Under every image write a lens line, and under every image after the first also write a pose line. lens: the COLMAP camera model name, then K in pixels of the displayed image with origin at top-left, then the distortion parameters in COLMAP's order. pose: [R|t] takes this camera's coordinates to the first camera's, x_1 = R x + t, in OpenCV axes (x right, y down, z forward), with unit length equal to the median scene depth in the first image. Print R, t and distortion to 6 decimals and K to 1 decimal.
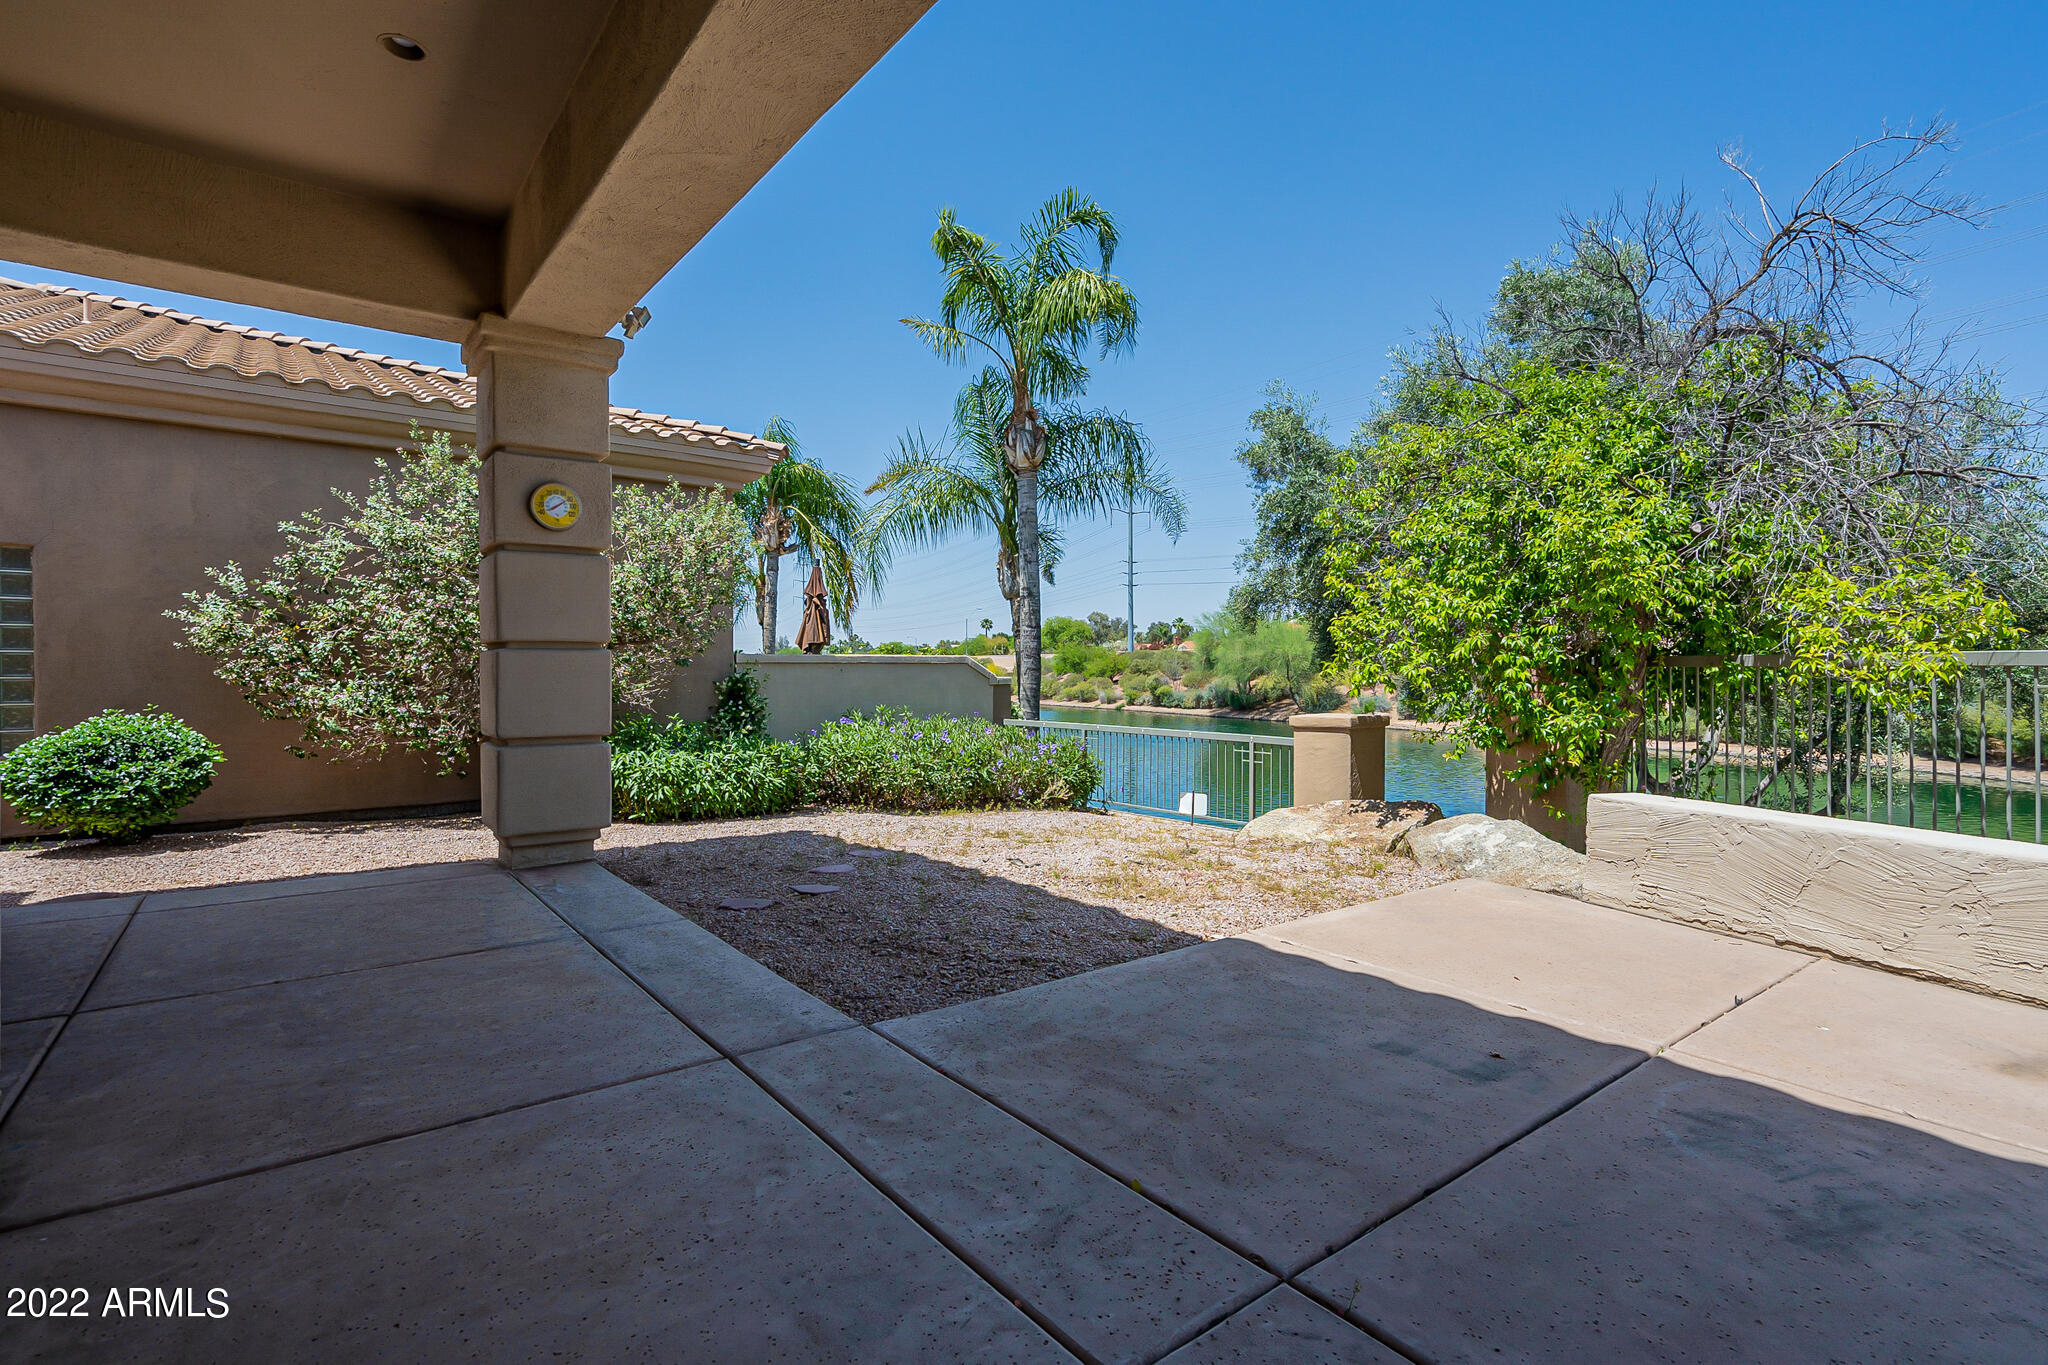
lens RADIAL K [[935.7, 0, 1026.5], [0, 935.7, 678.7], [0, 0, 1]] dist [-0.003562, 0.002718]
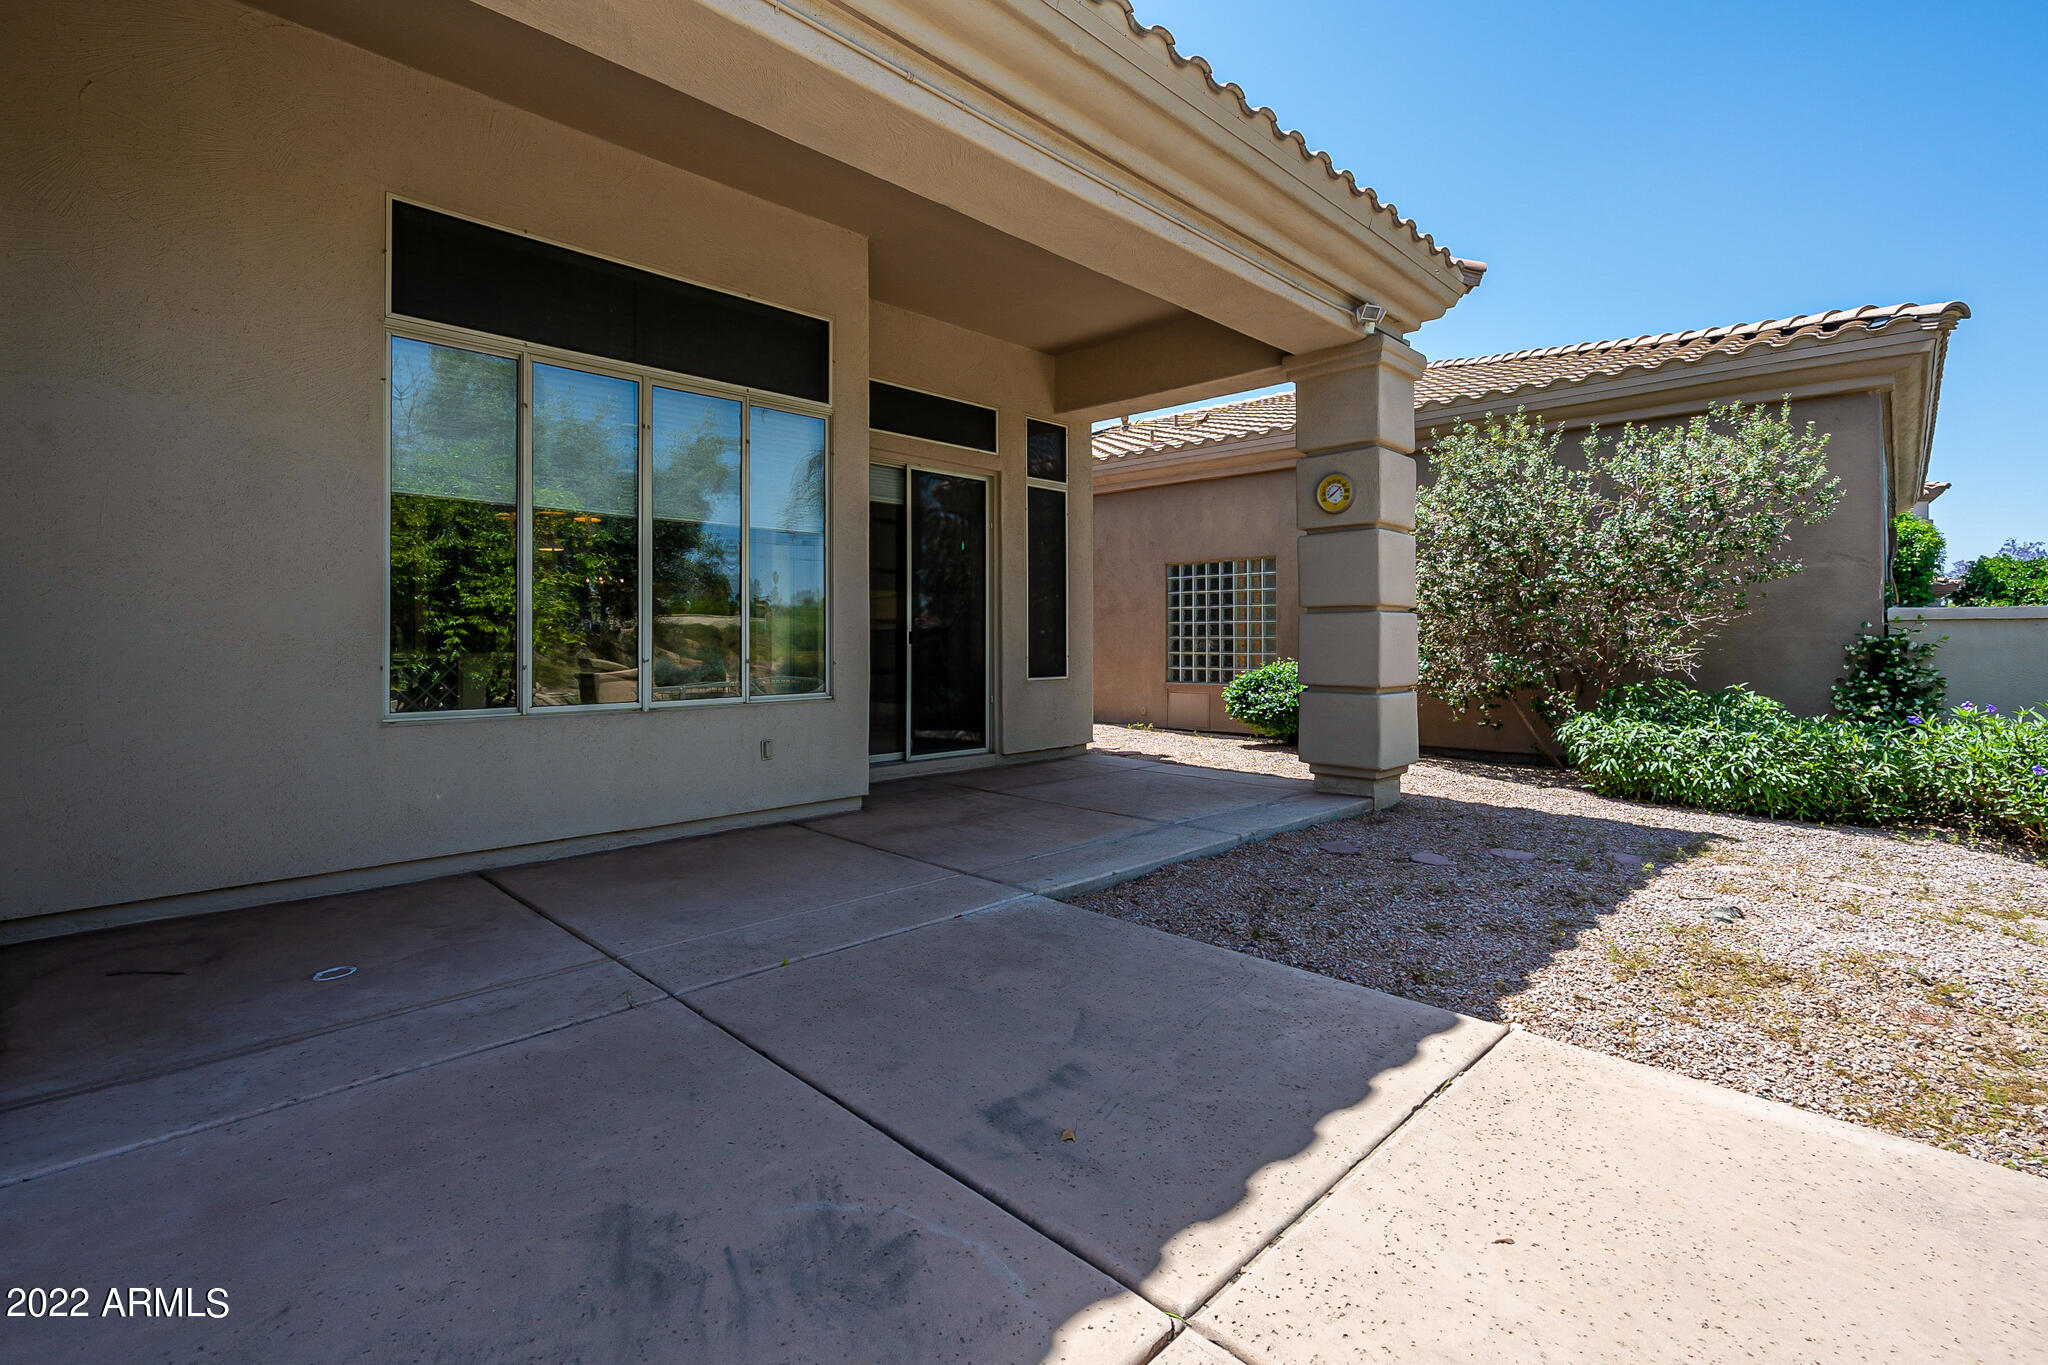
lens RADIAL K [[935.7, 0, 1017.7], [0, 935.7, 649.0], [0, 0, 1]] dist [-0.003562, 0.002718]
pose [[0.134400, 0.012756, -0.990845, 1.213079], [-0.008608, 0.999894, 0.011705, 0.008120], [0.990890, 0.006956, 0.134496, 0.846590]]
